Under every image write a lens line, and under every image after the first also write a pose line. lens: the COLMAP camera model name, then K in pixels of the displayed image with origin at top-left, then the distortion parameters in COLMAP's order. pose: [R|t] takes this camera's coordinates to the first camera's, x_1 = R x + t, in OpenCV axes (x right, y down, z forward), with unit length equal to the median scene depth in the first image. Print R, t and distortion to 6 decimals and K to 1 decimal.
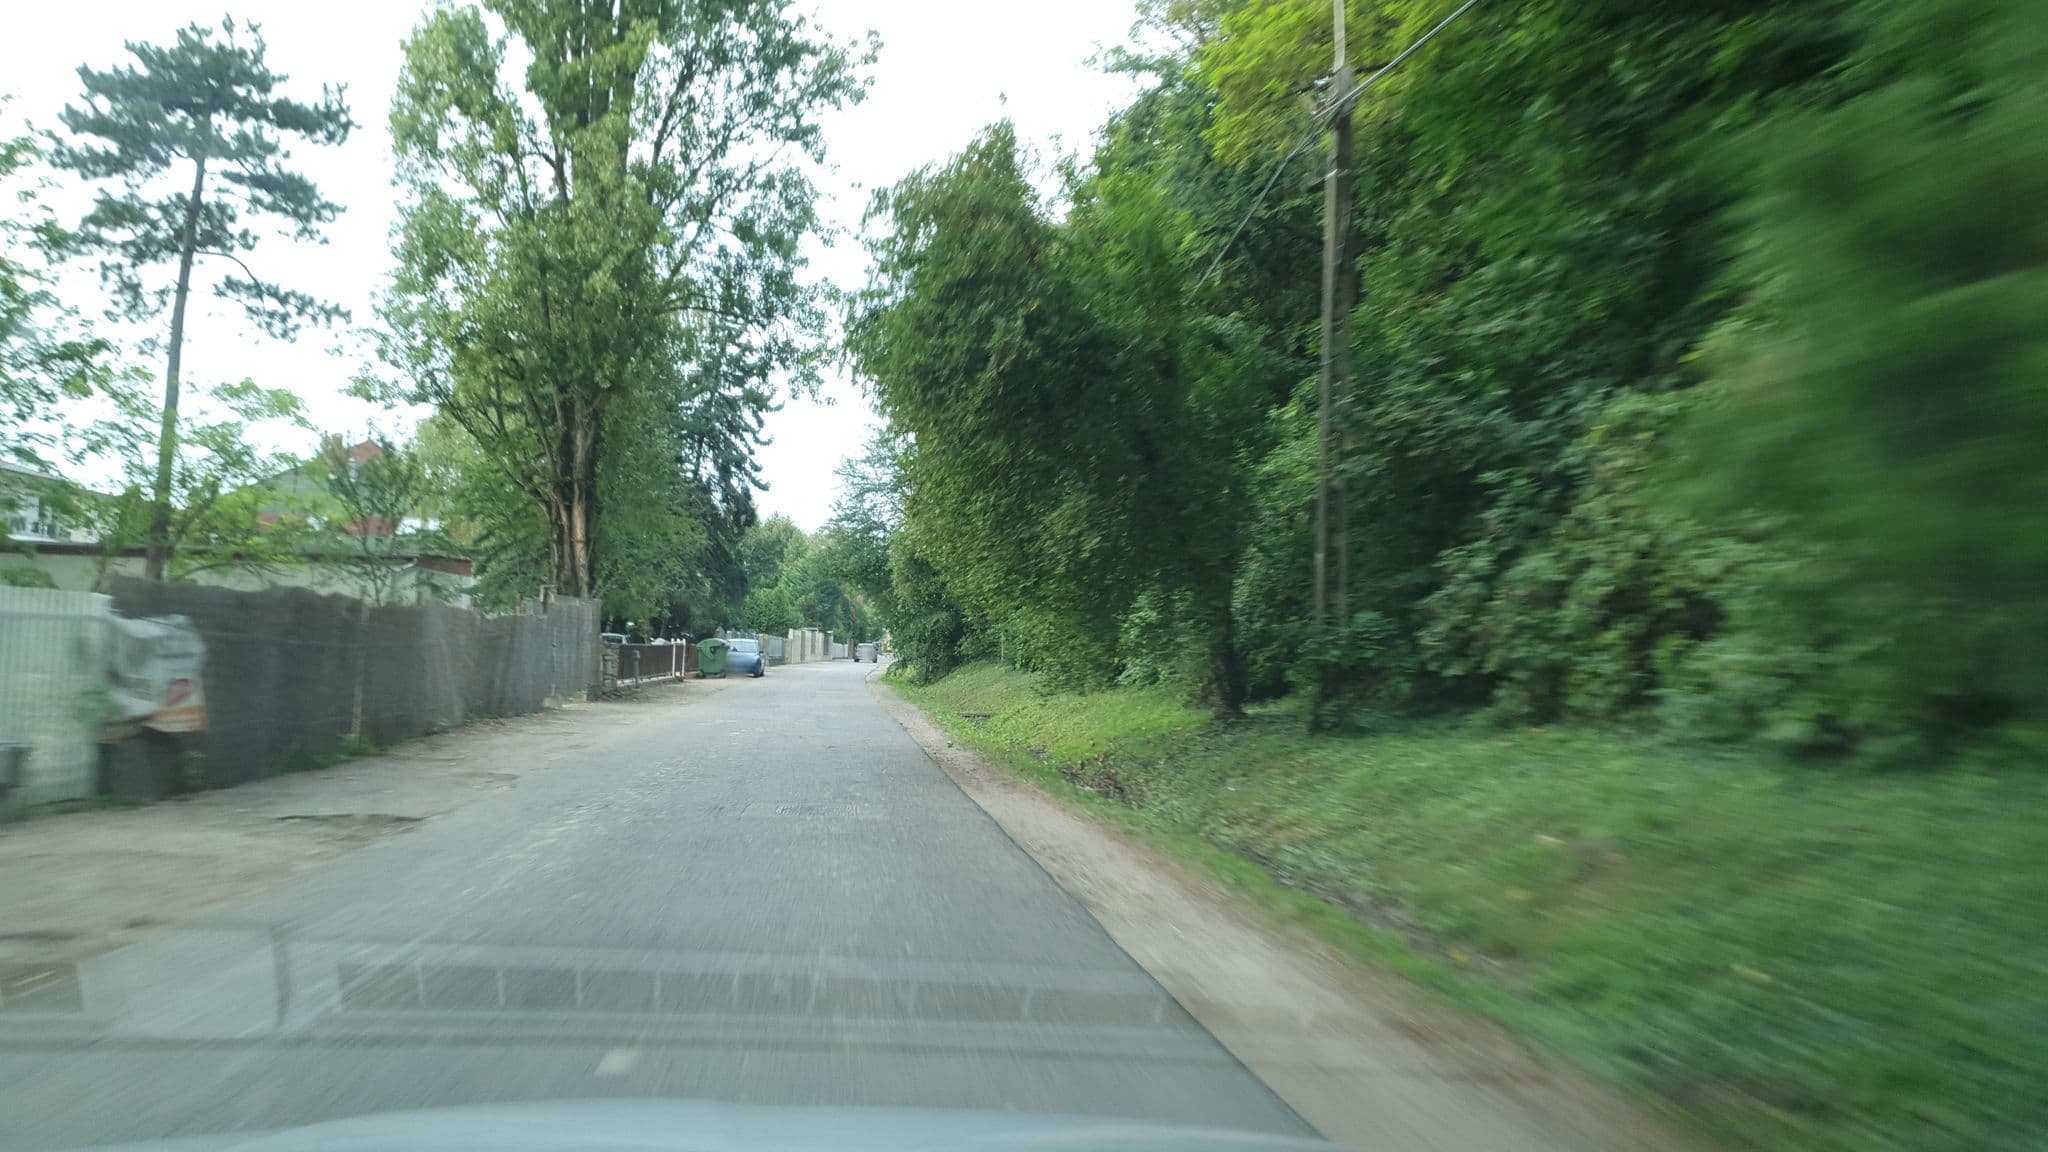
lens RADIAL K [[1534.9, 0, 1024.0], [0, 1534.9, 576.0], [0, 0, 1]] dist [-0.003585, -0.000158]
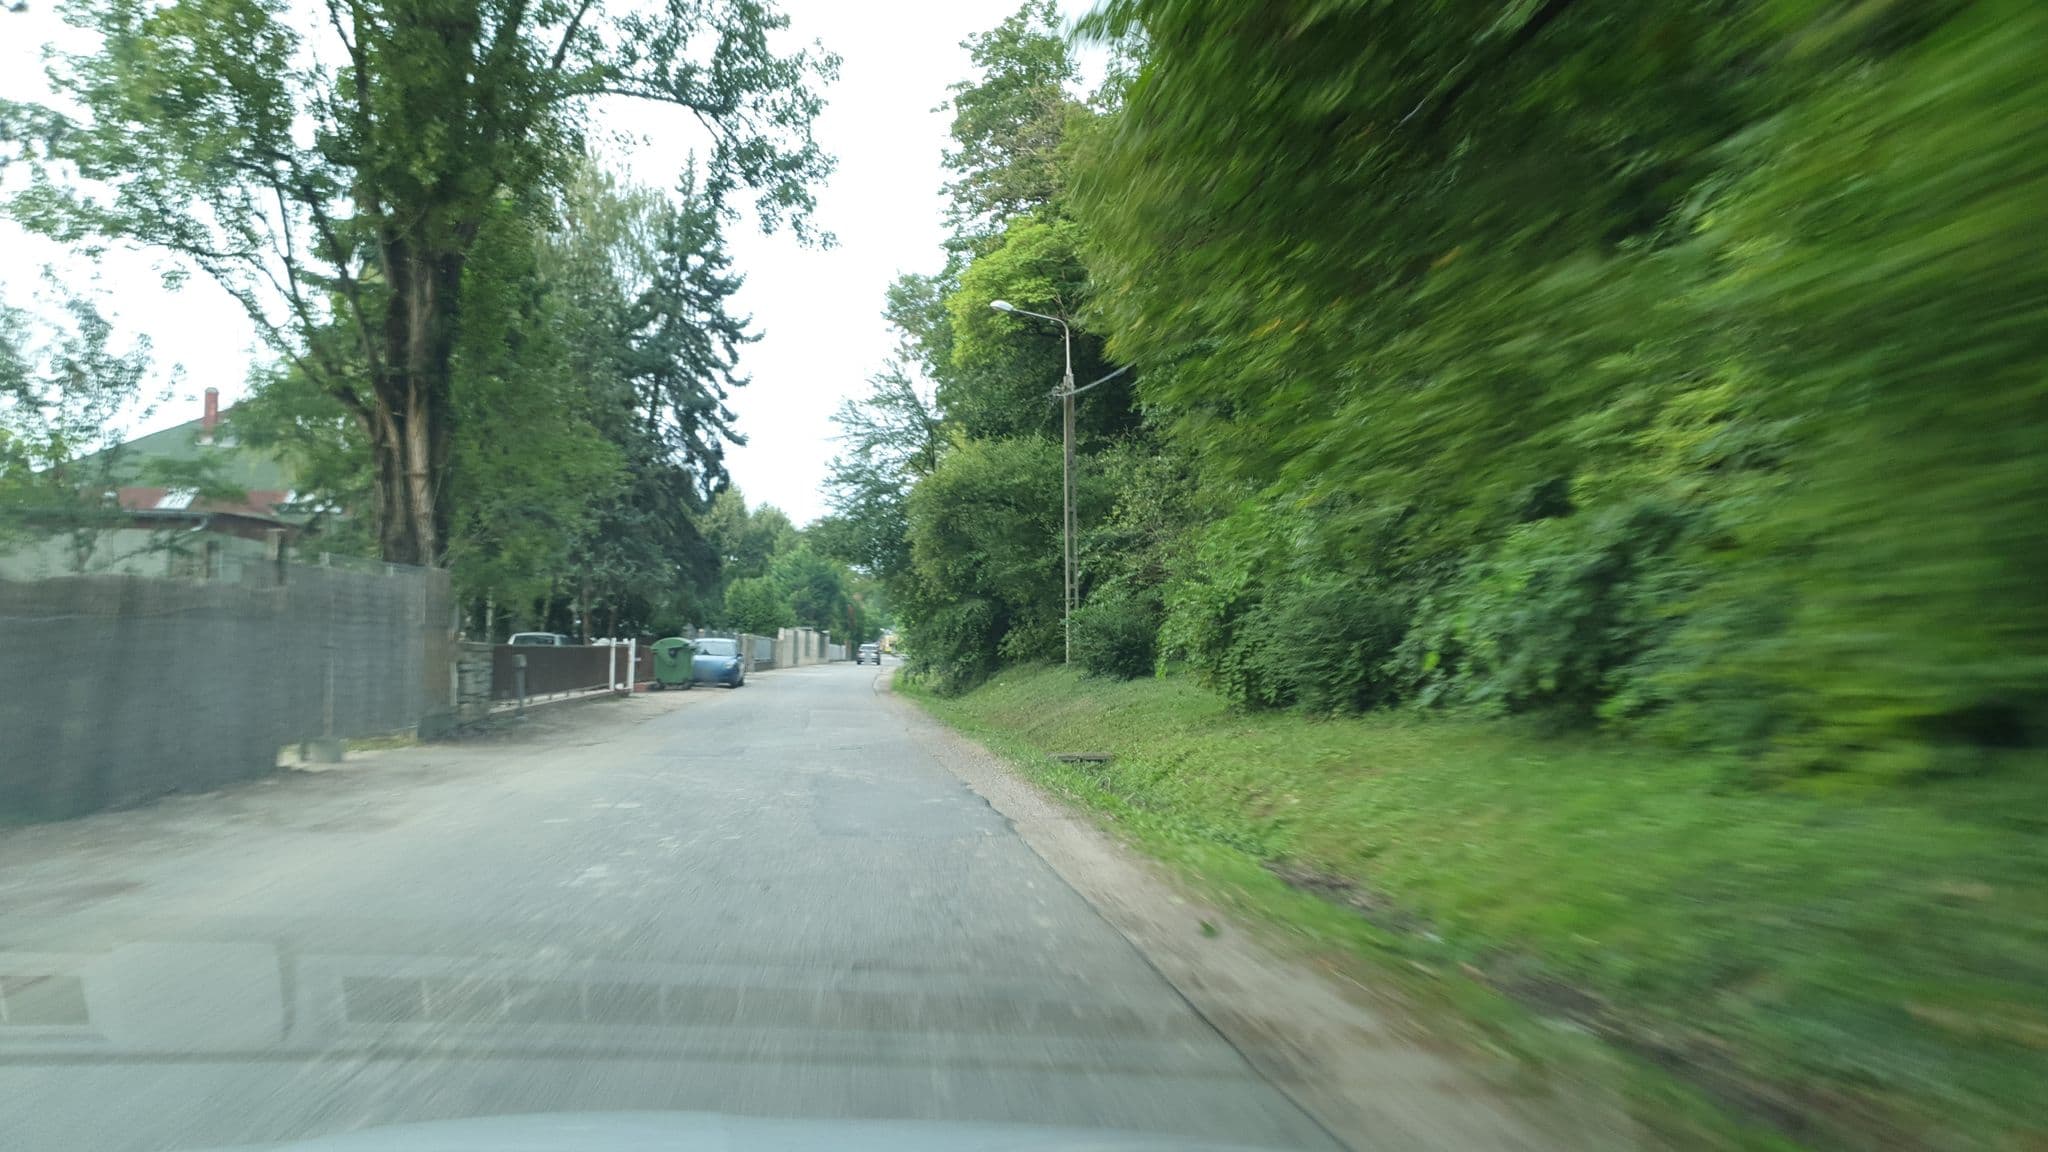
lens RADIAL K [[1535.1, 0, 1024.1], [0, 1535.1, 641.7], [0, 0, 1]] dist [-0.064284, -0.001596]
pose [[0.999946, -0.009753, 0.003569, -0.051174], [0.009591, 0.999043, 0.042682, 0.018942], [-0.003982, -0.042646, 0.999082, 0.381758]]
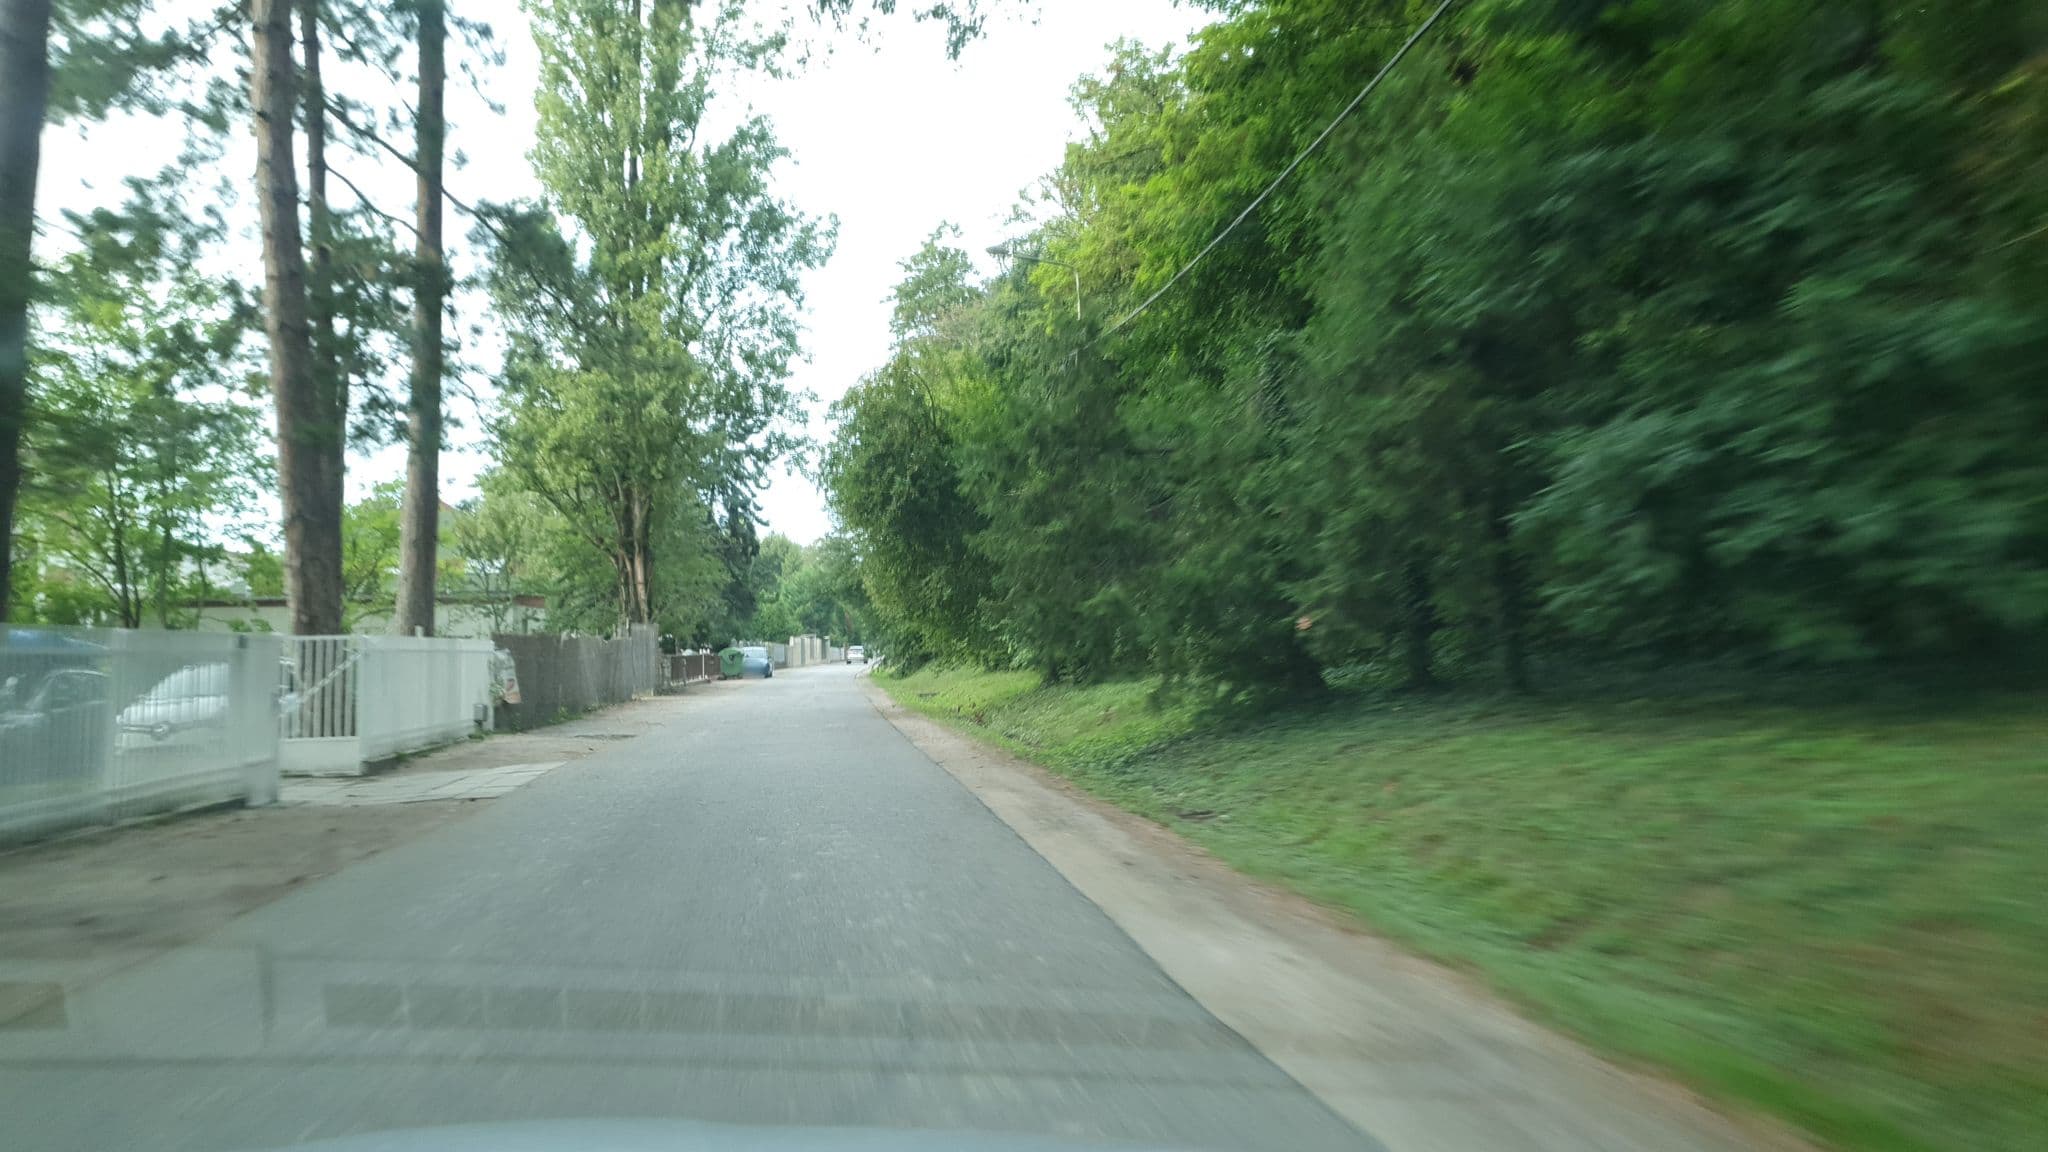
lens RADIAL K [[1534.9, 0, 1024.0], [0, 1534.9, 576.0], [0, 0, 1]] dist [-0.003585, -0.000158]
pose [[0.999064, -0.043198, 0.002258, 0.055316], [0.043192, 0.999063, 0.002701, -0.017165], [-0.002373, -0.002601, 0.999994, -0.386649]]
